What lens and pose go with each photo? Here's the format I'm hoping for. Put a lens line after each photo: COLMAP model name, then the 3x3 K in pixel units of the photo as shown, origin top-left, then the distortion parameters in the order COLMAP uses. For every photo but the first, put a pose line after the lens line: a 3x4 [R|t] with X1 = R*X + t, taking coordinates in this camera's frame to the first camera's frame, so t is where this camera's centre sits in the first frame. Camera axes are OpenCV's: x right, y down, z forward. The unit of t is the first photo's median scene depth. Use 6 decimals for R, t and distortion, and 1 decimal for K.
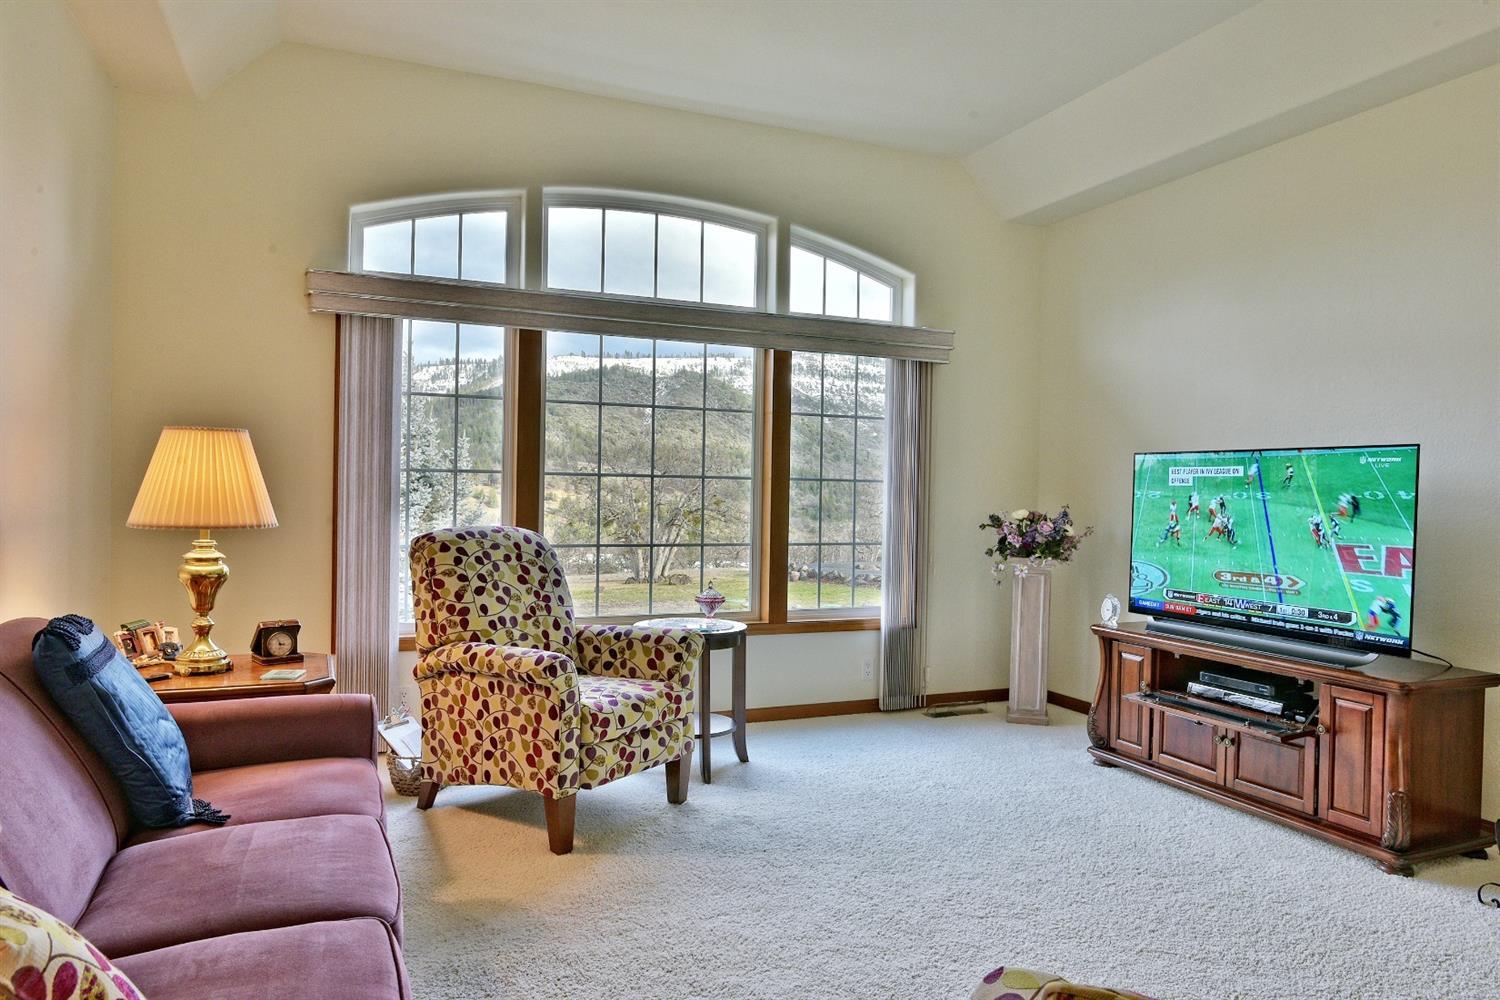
lens RADIAL K [[976.6, 0, 750.0], [0, 976.6, 500.0], [0, 0, 1]] dist [0.005738, 0.001279]
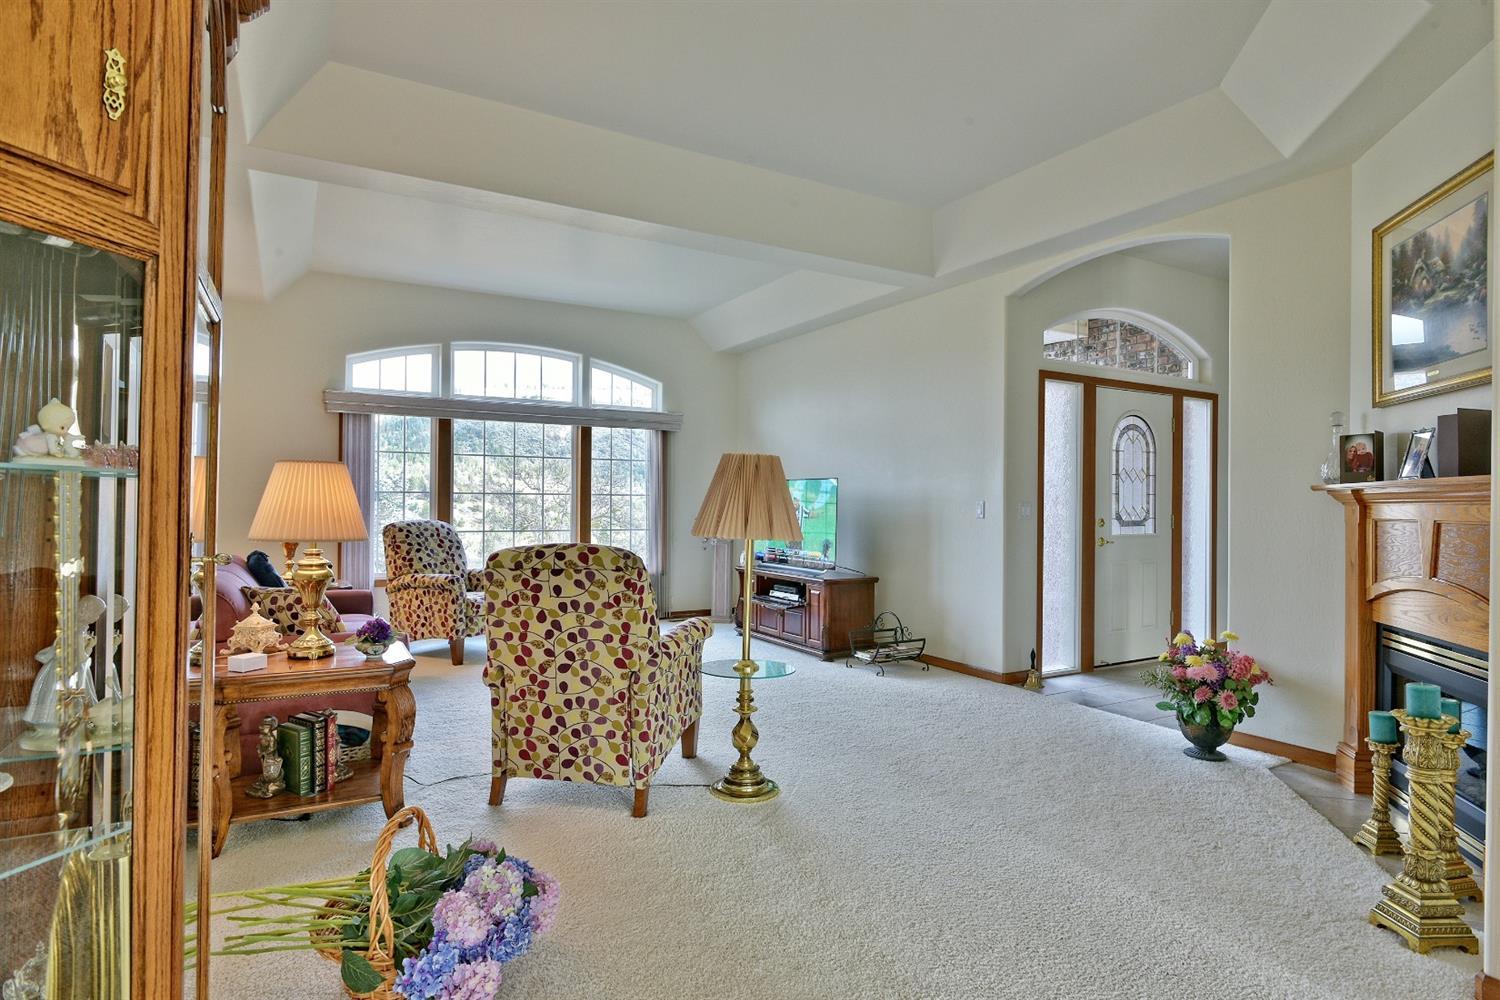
lens RADIAL K [[831.5, 0, 750.0], [0, 831.5, 500.0], [0, 0, 1]] dist [0.018785, -0.000080]
pose [[0.993697, -0.010177, 0.111640, 0.217285], [0.011538, 0.999867, -0.011549, 0.013110], [-0.111508, 0.012764, 0.993682, -0.805087]]
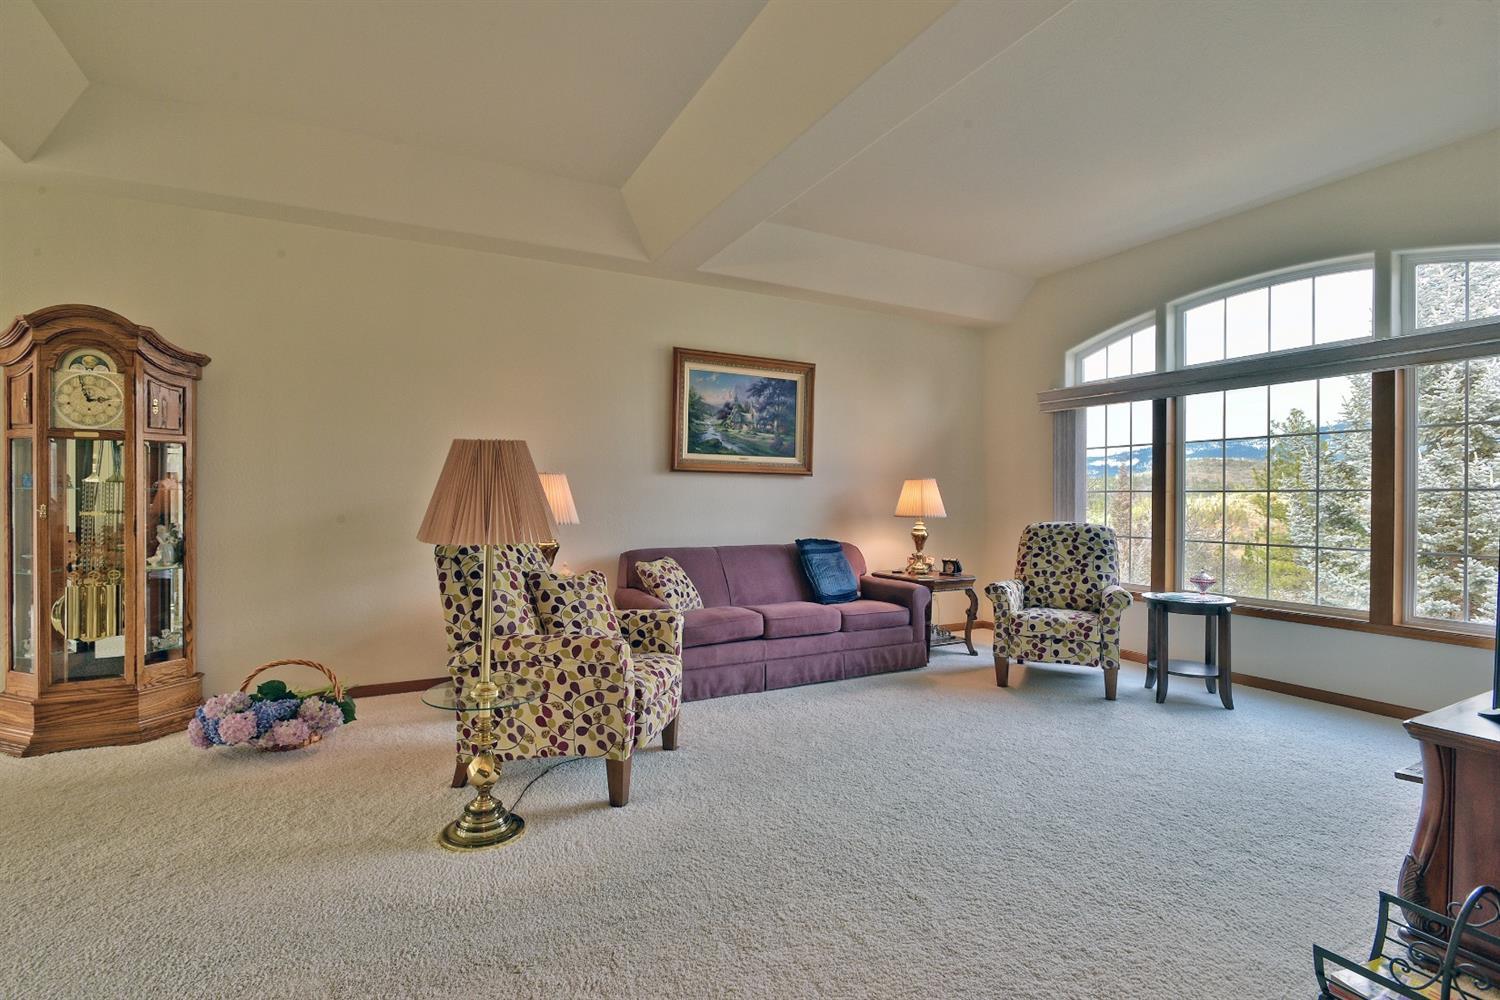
lens RADIAL K [[715.9, 0, 750.0], [0, 715.9, 500.0], [0, 0, 1]] dist [-0.006813, -0.000467]
pose [[0.070707, -0.020103, -0.997295, 1.003777], [-0.017908, 0.999610, -0.021420, 0.024754], [0.997336, 0.019374, 0.070319, 0.331297]]
